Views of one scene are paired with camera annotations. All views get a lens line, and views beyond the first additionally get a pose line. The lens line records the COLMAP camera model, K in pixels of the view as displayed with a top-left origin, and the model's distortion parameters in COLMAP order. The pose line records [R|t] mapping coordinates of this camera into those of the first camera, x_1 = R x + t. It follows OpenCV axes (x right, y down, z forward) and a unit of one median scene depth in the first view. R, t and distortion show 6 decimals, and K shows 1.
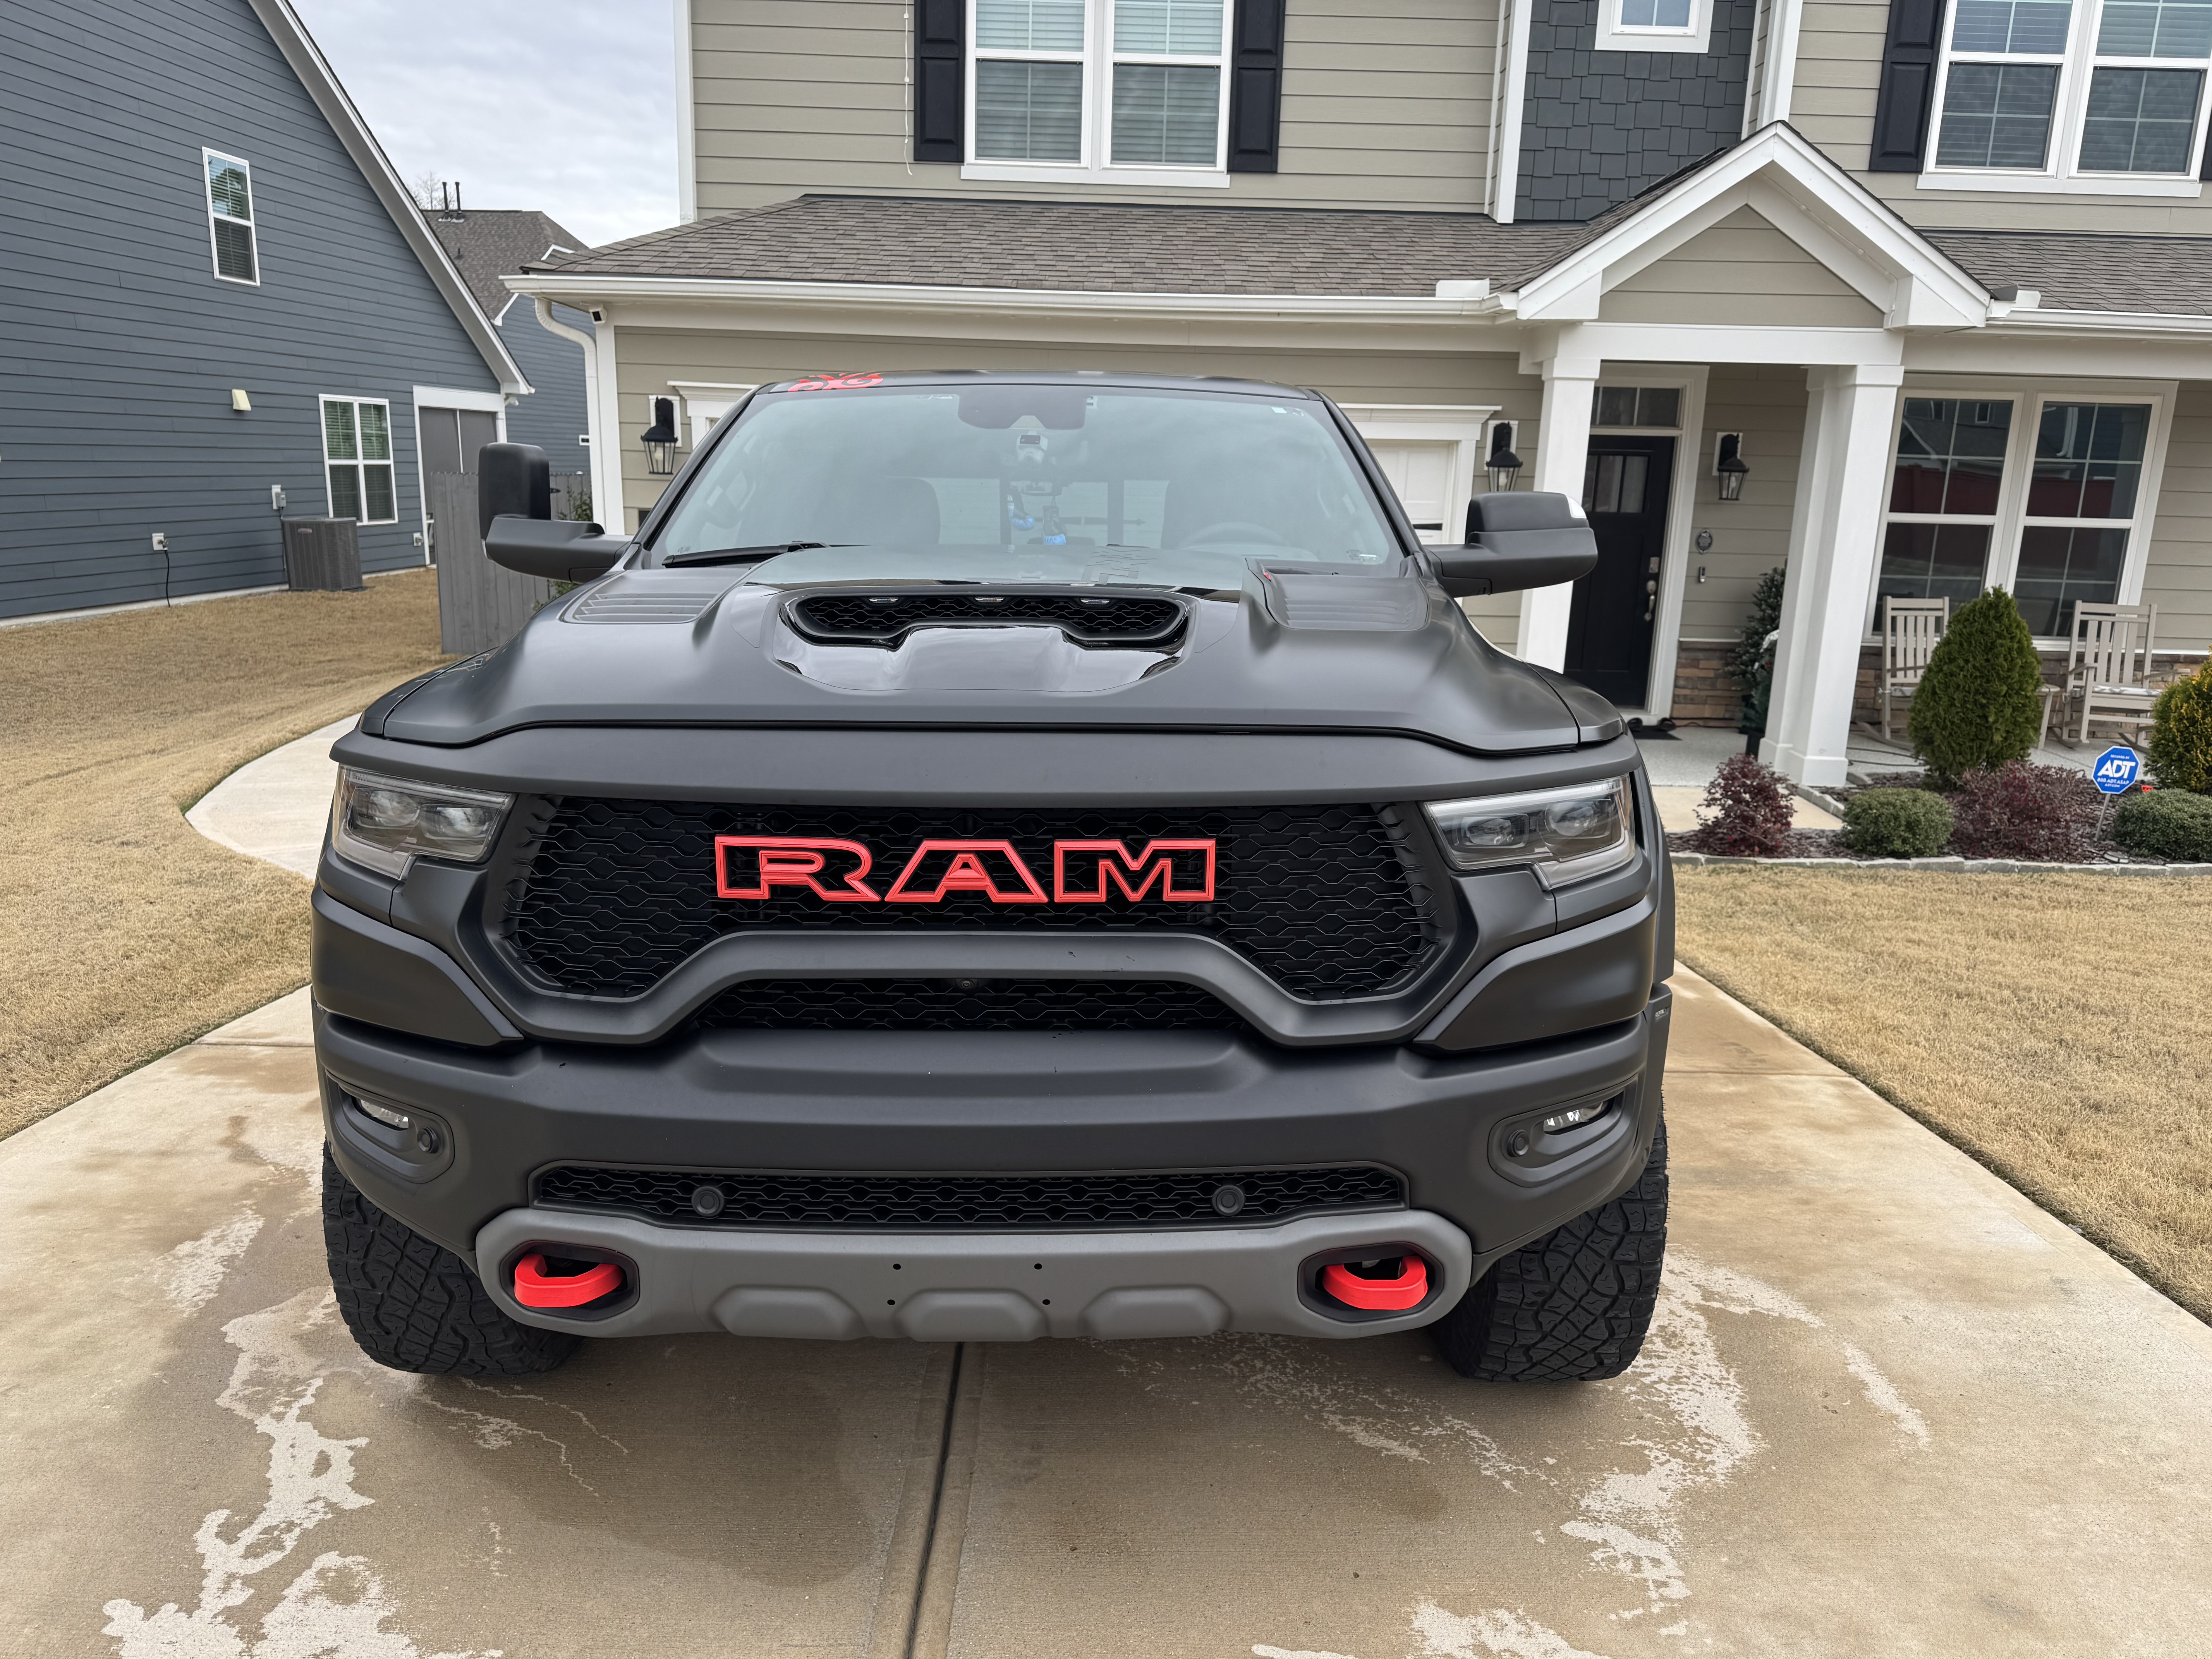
lens RADIAL K [[1559.9, 0, 1105.1], [0, 1559.9, 818.7], [0, 0, 1]] dist [0.033581, -0.036565]
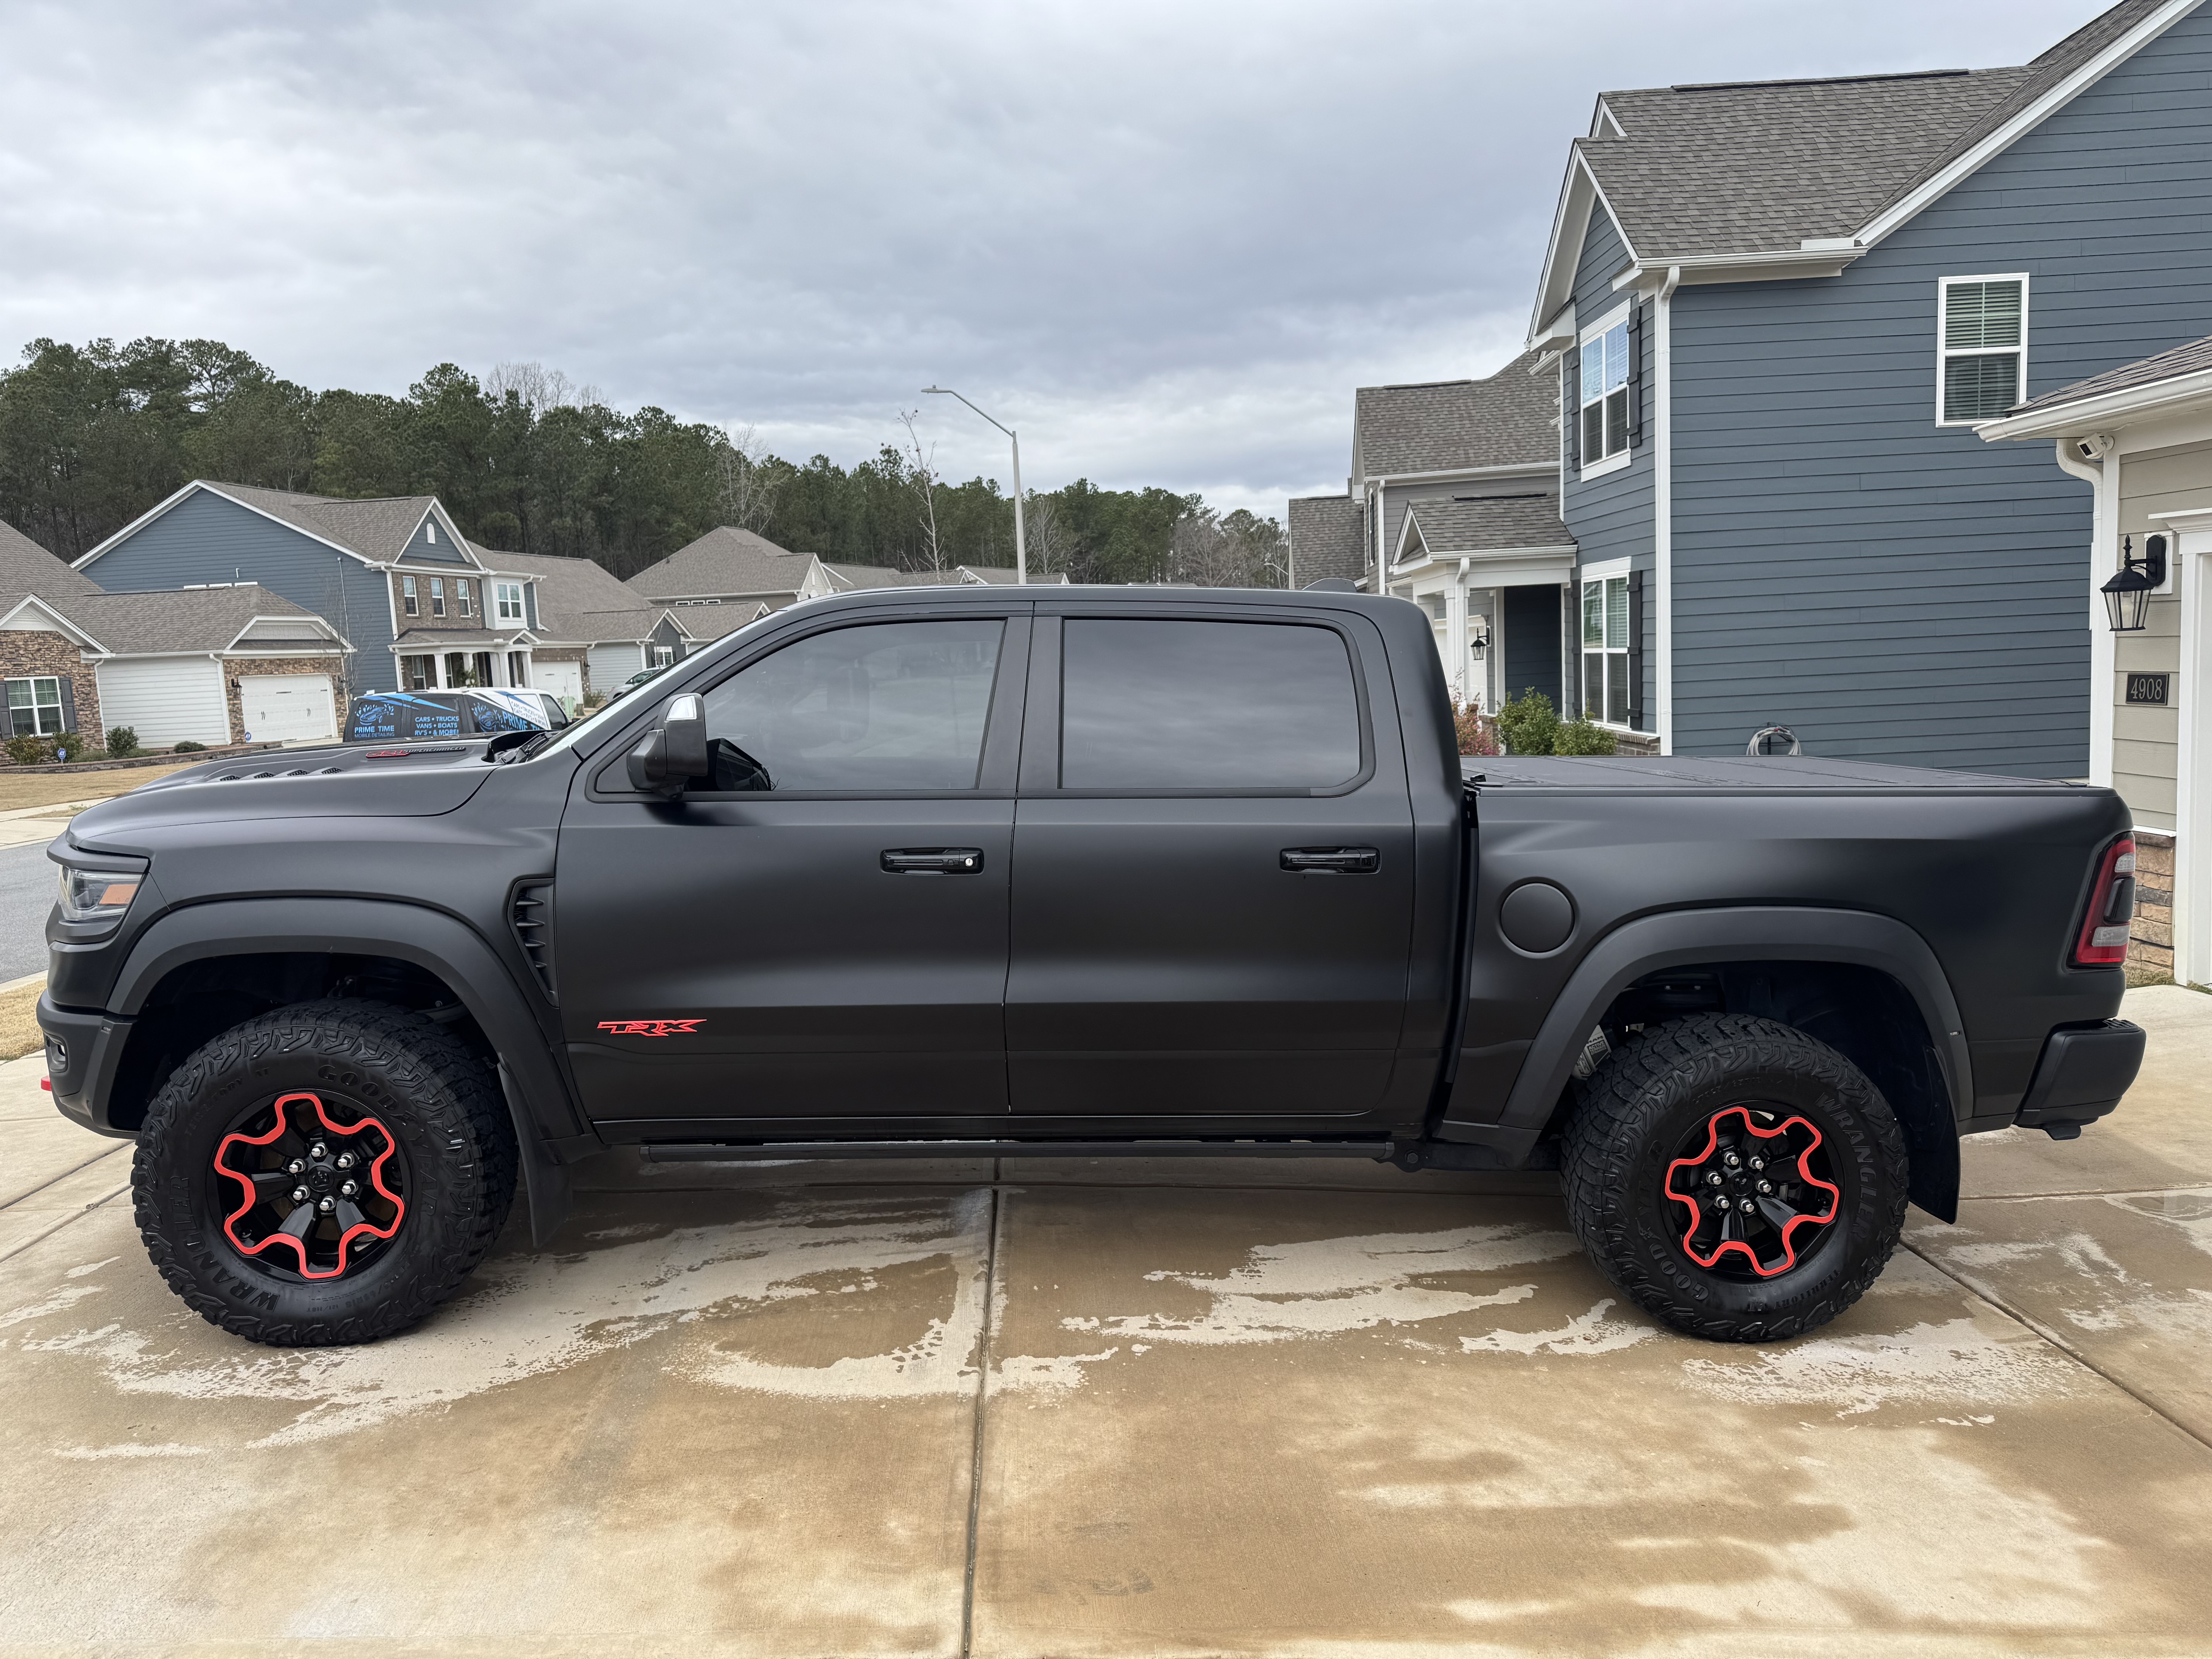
lens RADIAL K [[1544.6, 0, 1106.0], [0, 1544.6, 829.5], [0, 0, 1]] dist [0.053330, -0.055520]
pose [[0.064123, 0.087019, -0.994141, 0.519698], [-0.173204, 0.982042, 0.074788, -0.097778], [0.982796, 0.167393, 0.078044, 0.480450]]
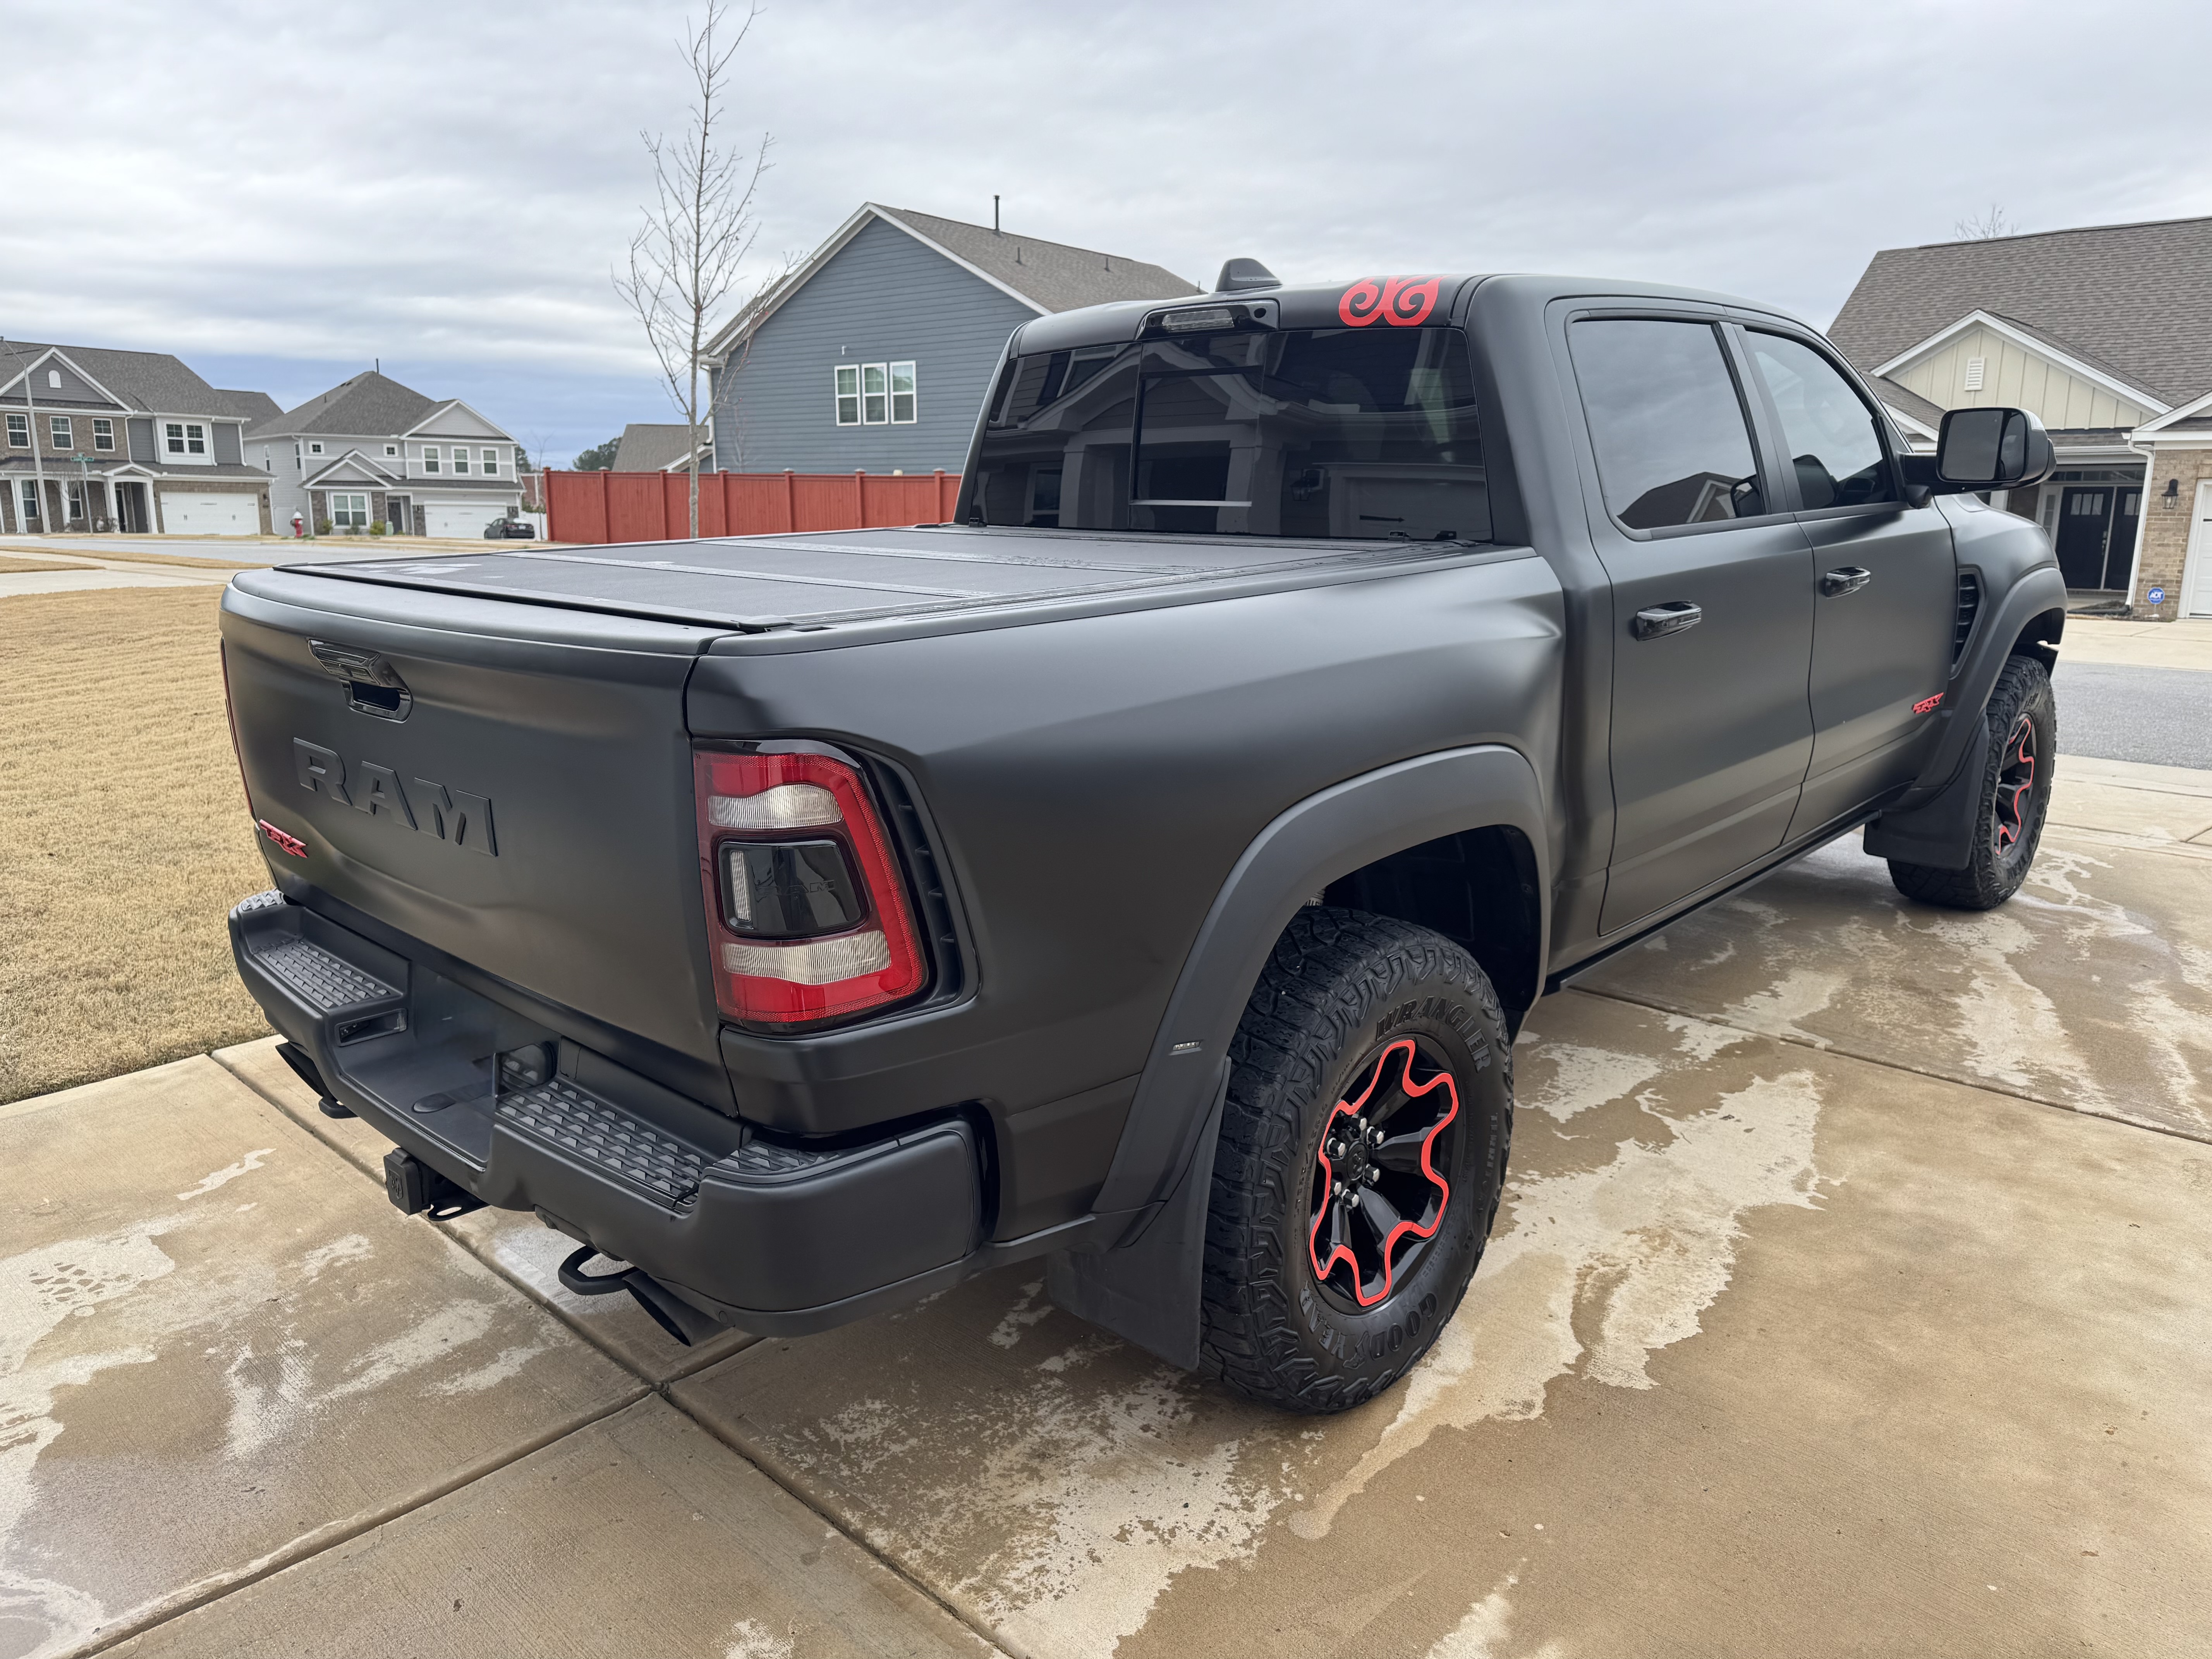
lens RADIAL K [[1561.0, 0, 1101.3], [0, 1561.0, 856.1], [0, 0, 1]] dist [0.006311, -0.000150]
pose [[-0.722219, -0.176737, 0.668704, -0.279660], [0.126986, 0.916488, 0.379374, -0.171592], [-0.679908, 0.358907, -0.639461, 0.916651]]
